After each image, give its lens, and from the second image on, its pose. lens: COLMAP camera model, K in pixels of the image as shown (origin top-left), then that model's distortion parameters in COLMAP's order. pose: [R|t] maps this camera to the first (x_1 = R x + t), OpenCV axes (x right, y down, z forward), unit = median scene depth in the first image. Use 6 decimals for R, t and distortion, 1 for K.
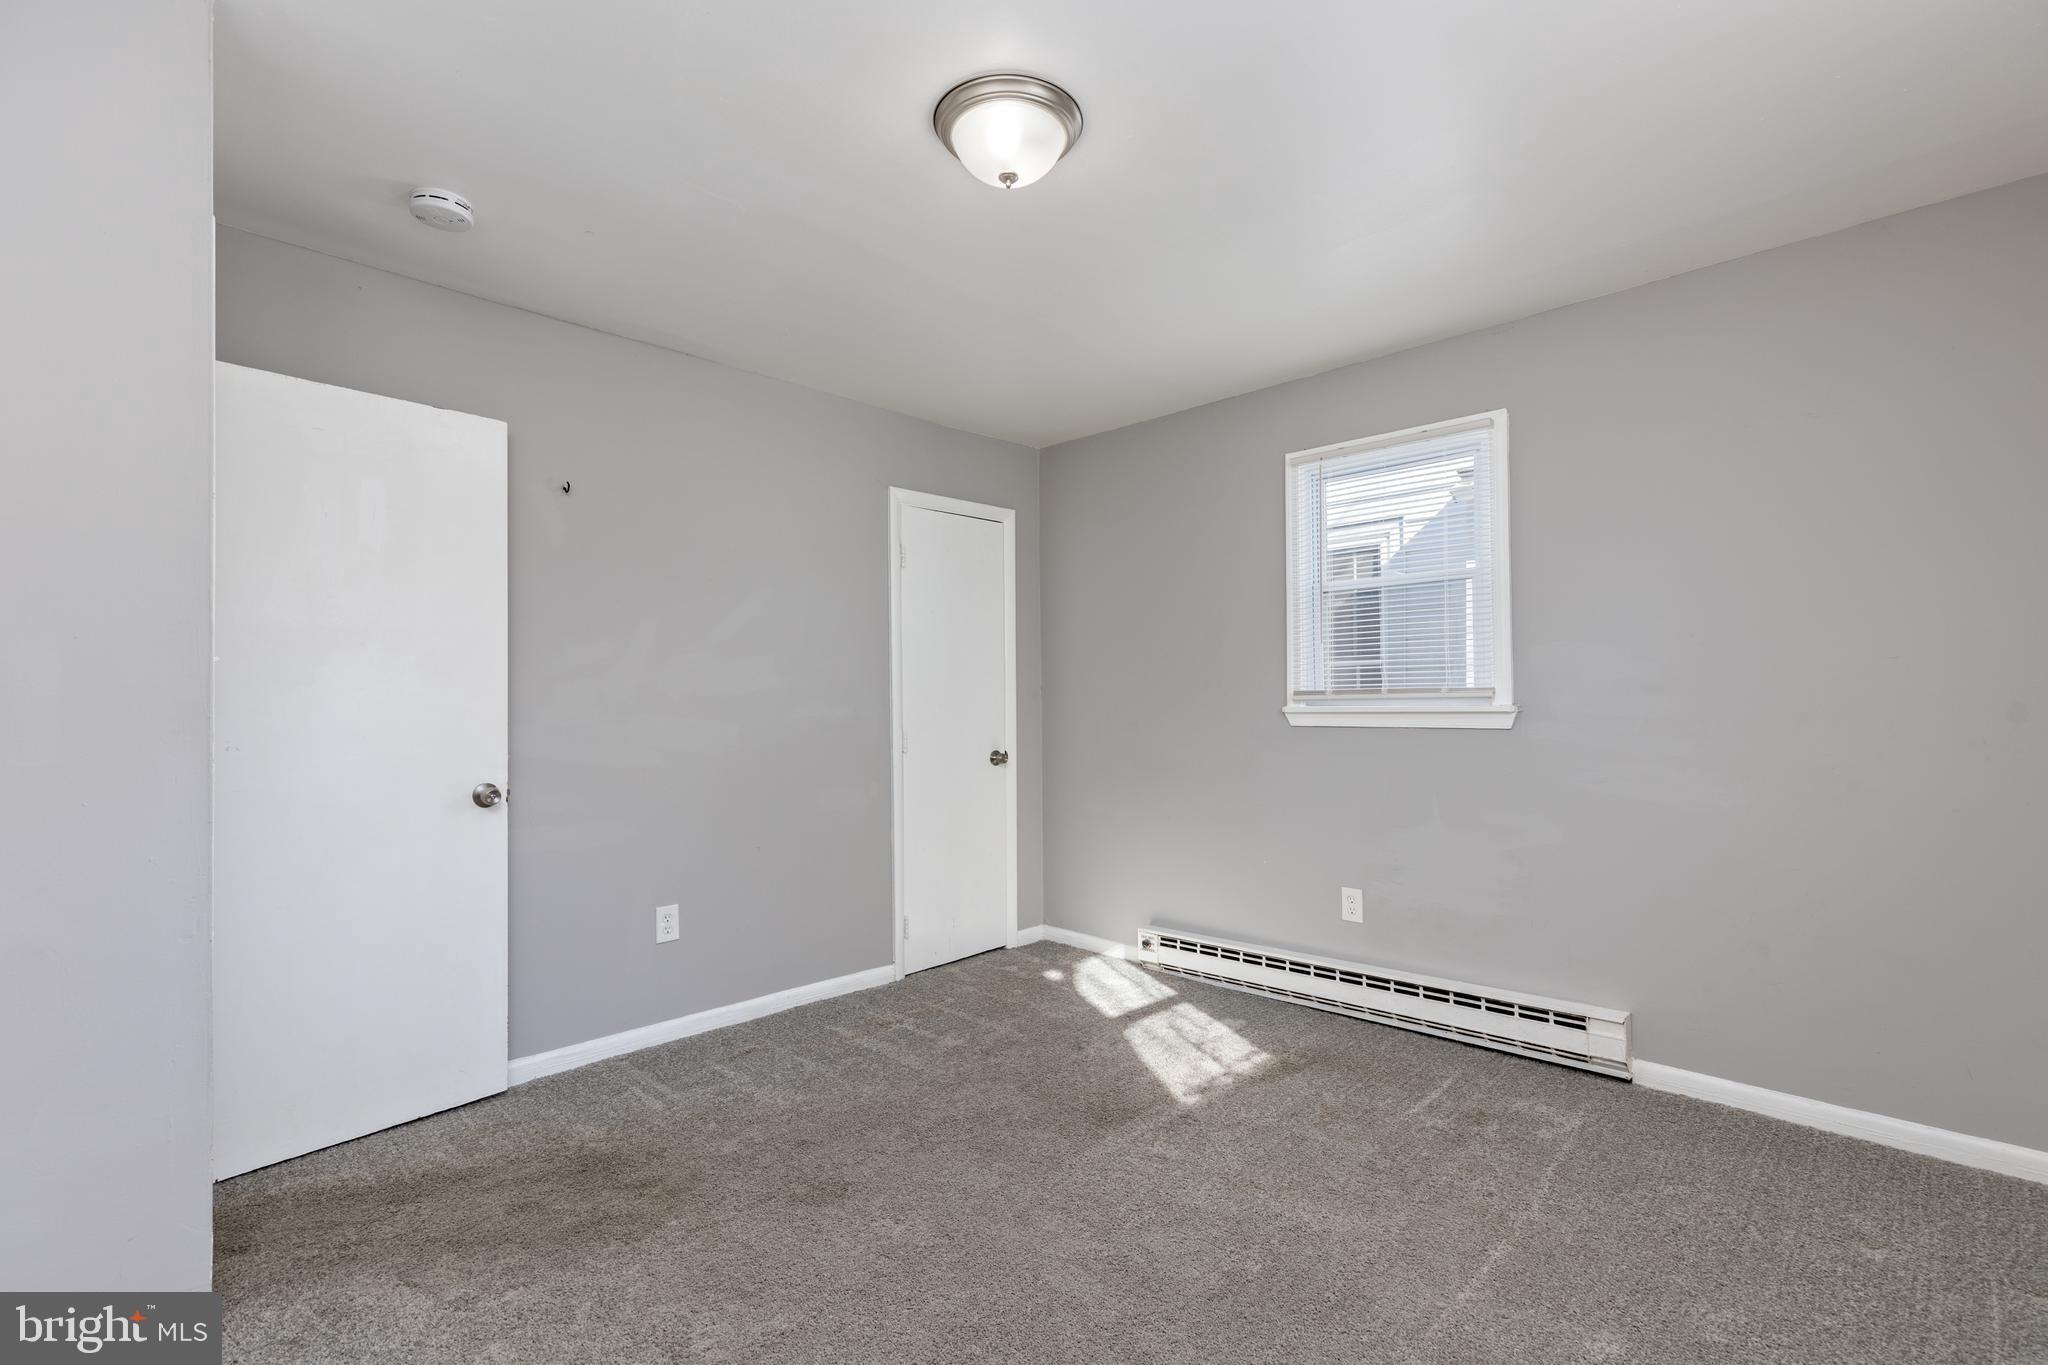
lens RADIAL K [[937.8, 0, 1024.9], [0, 937.8, 694.4], [0, 0, 1]] dist [0.002246, 0.000115]
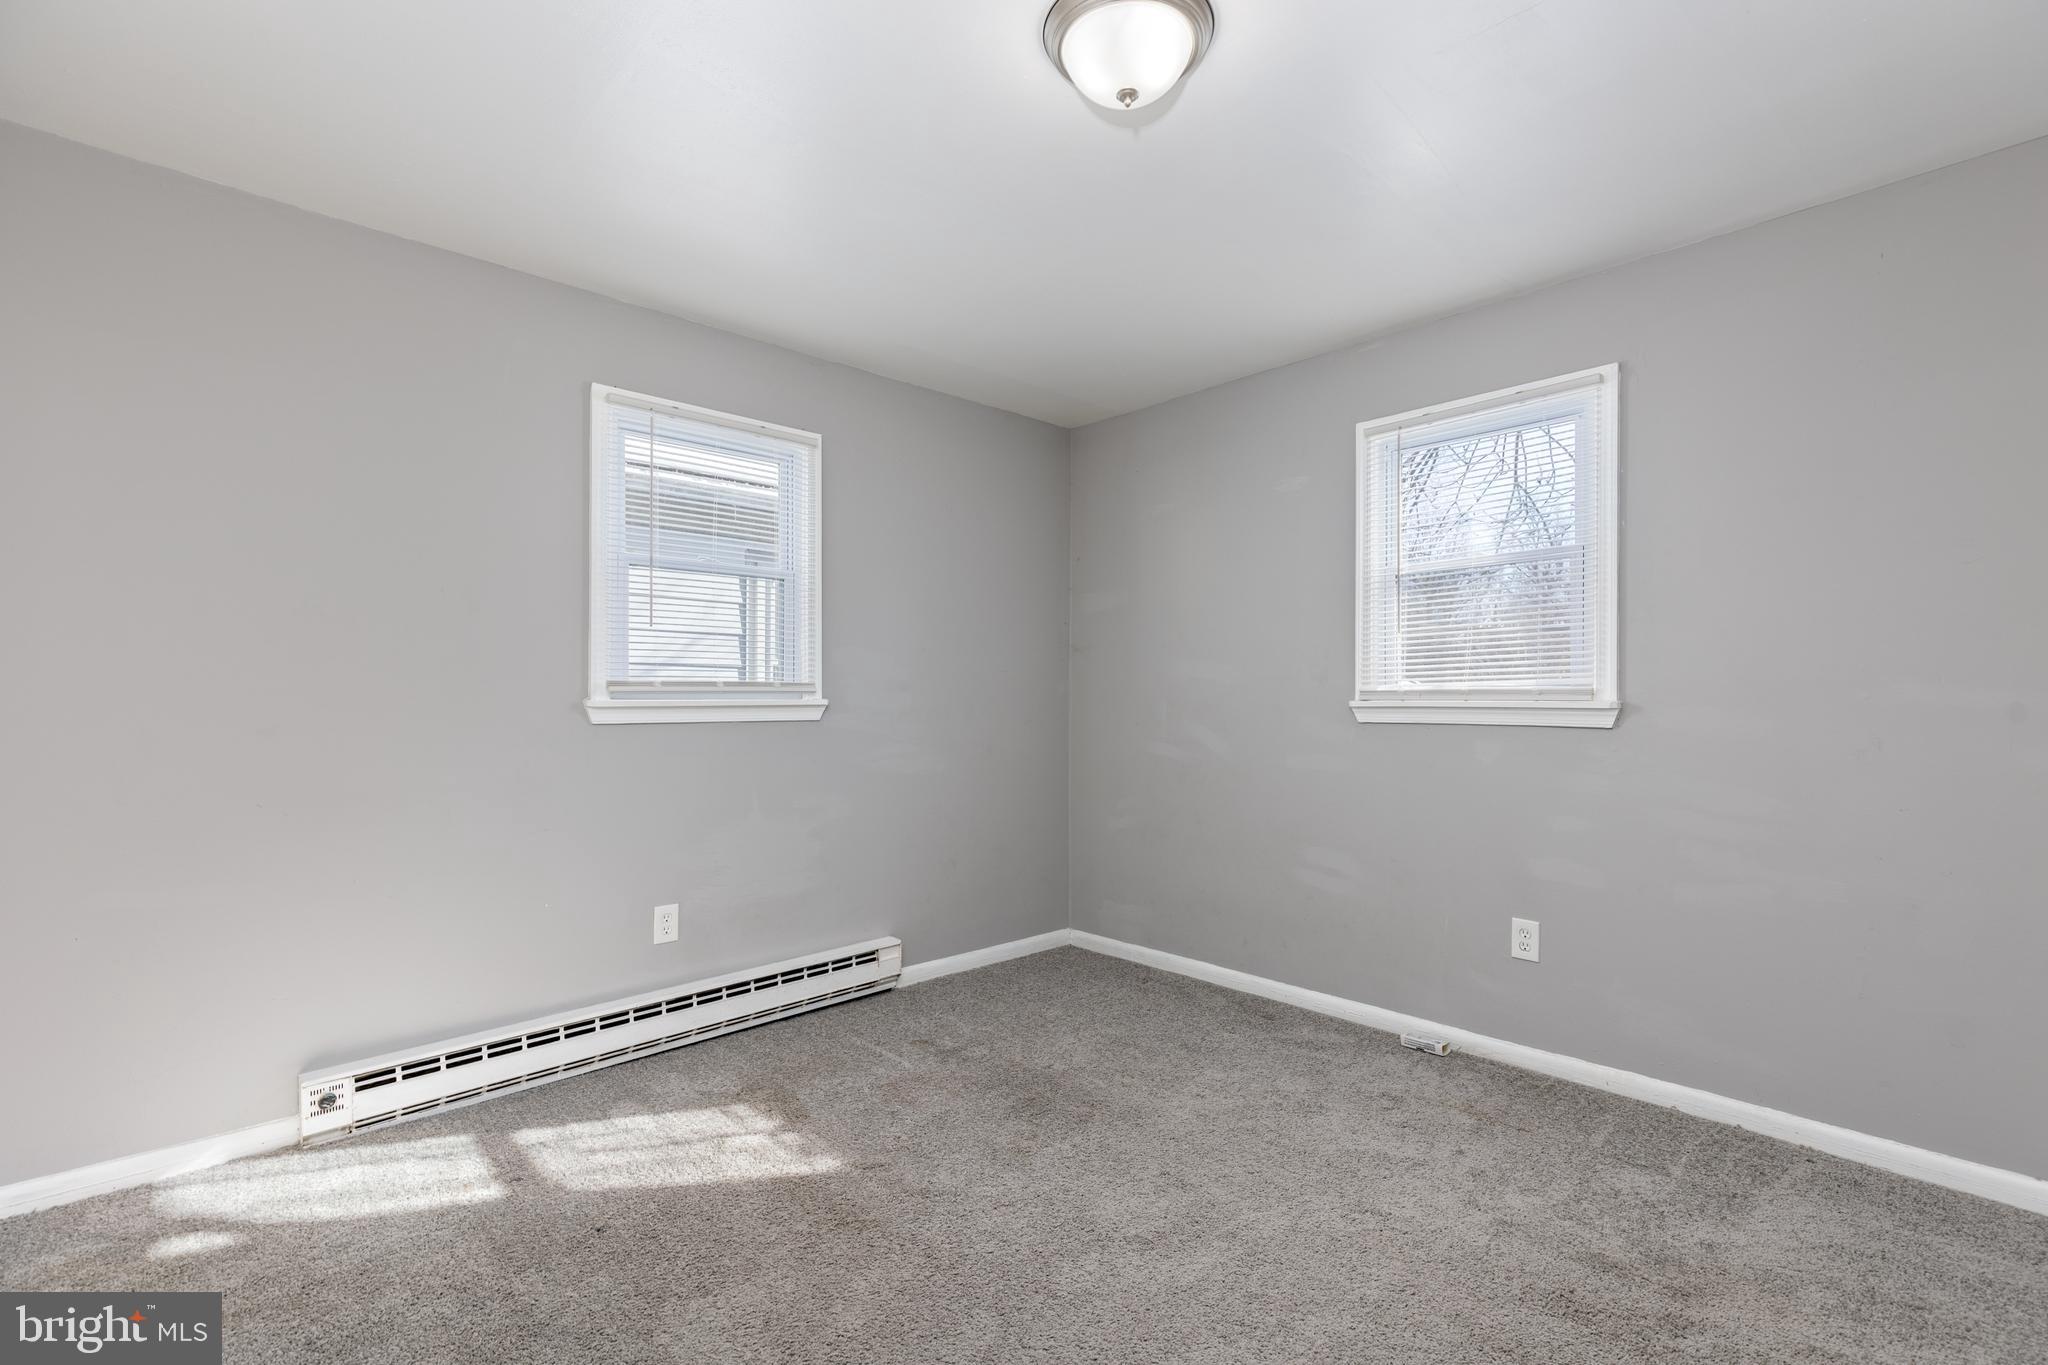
lens RADIAL K [[923.8, 0, 1039.6], [0, 923.8, 693.7], [0, 0, 1]] dist [0.019972, -0.000451]
pose [[0.026780, 0.010134, 0.999590, -0.545658], [-0.015221, 0.999837, -0.009729, 0.010549], [-0.999525, -0.014955, 0.026930, 0.656084]]
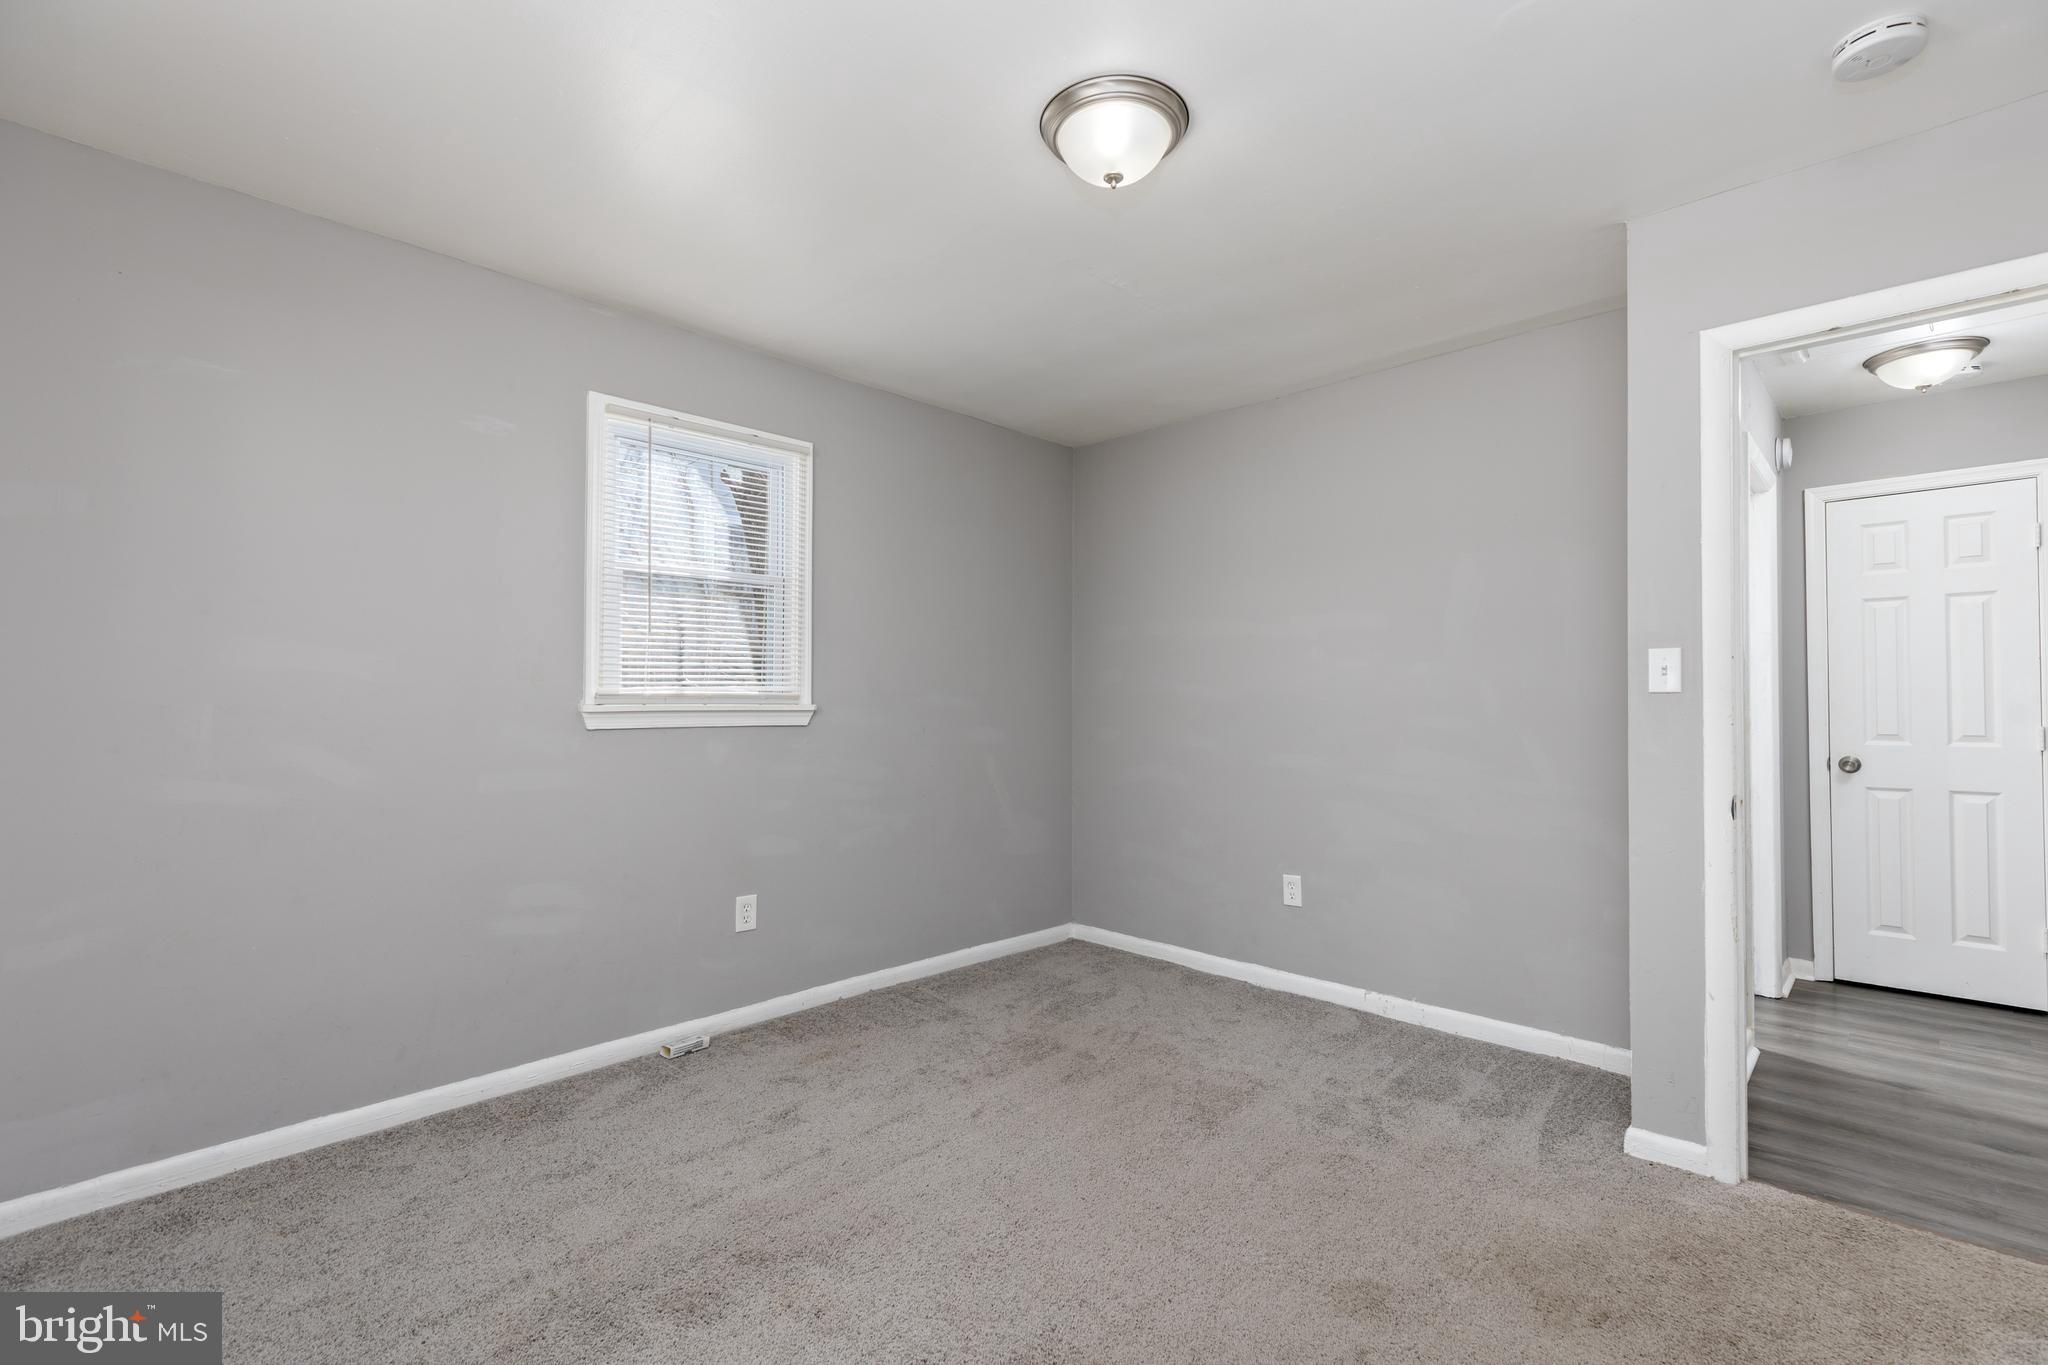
lens RADIAL K [[923.8, 0, 1039.6], [0, 923.8, 693.7], [0, 0, 1]] dist [0.019972, -0.000451]
pose [[-0.999792, 0.005675, -0.019615, 0.041477], [0.006149, 0.999688, -0.024223, 0.016507], [0.019471, -0.024339, -0.999514, 1.222839]]
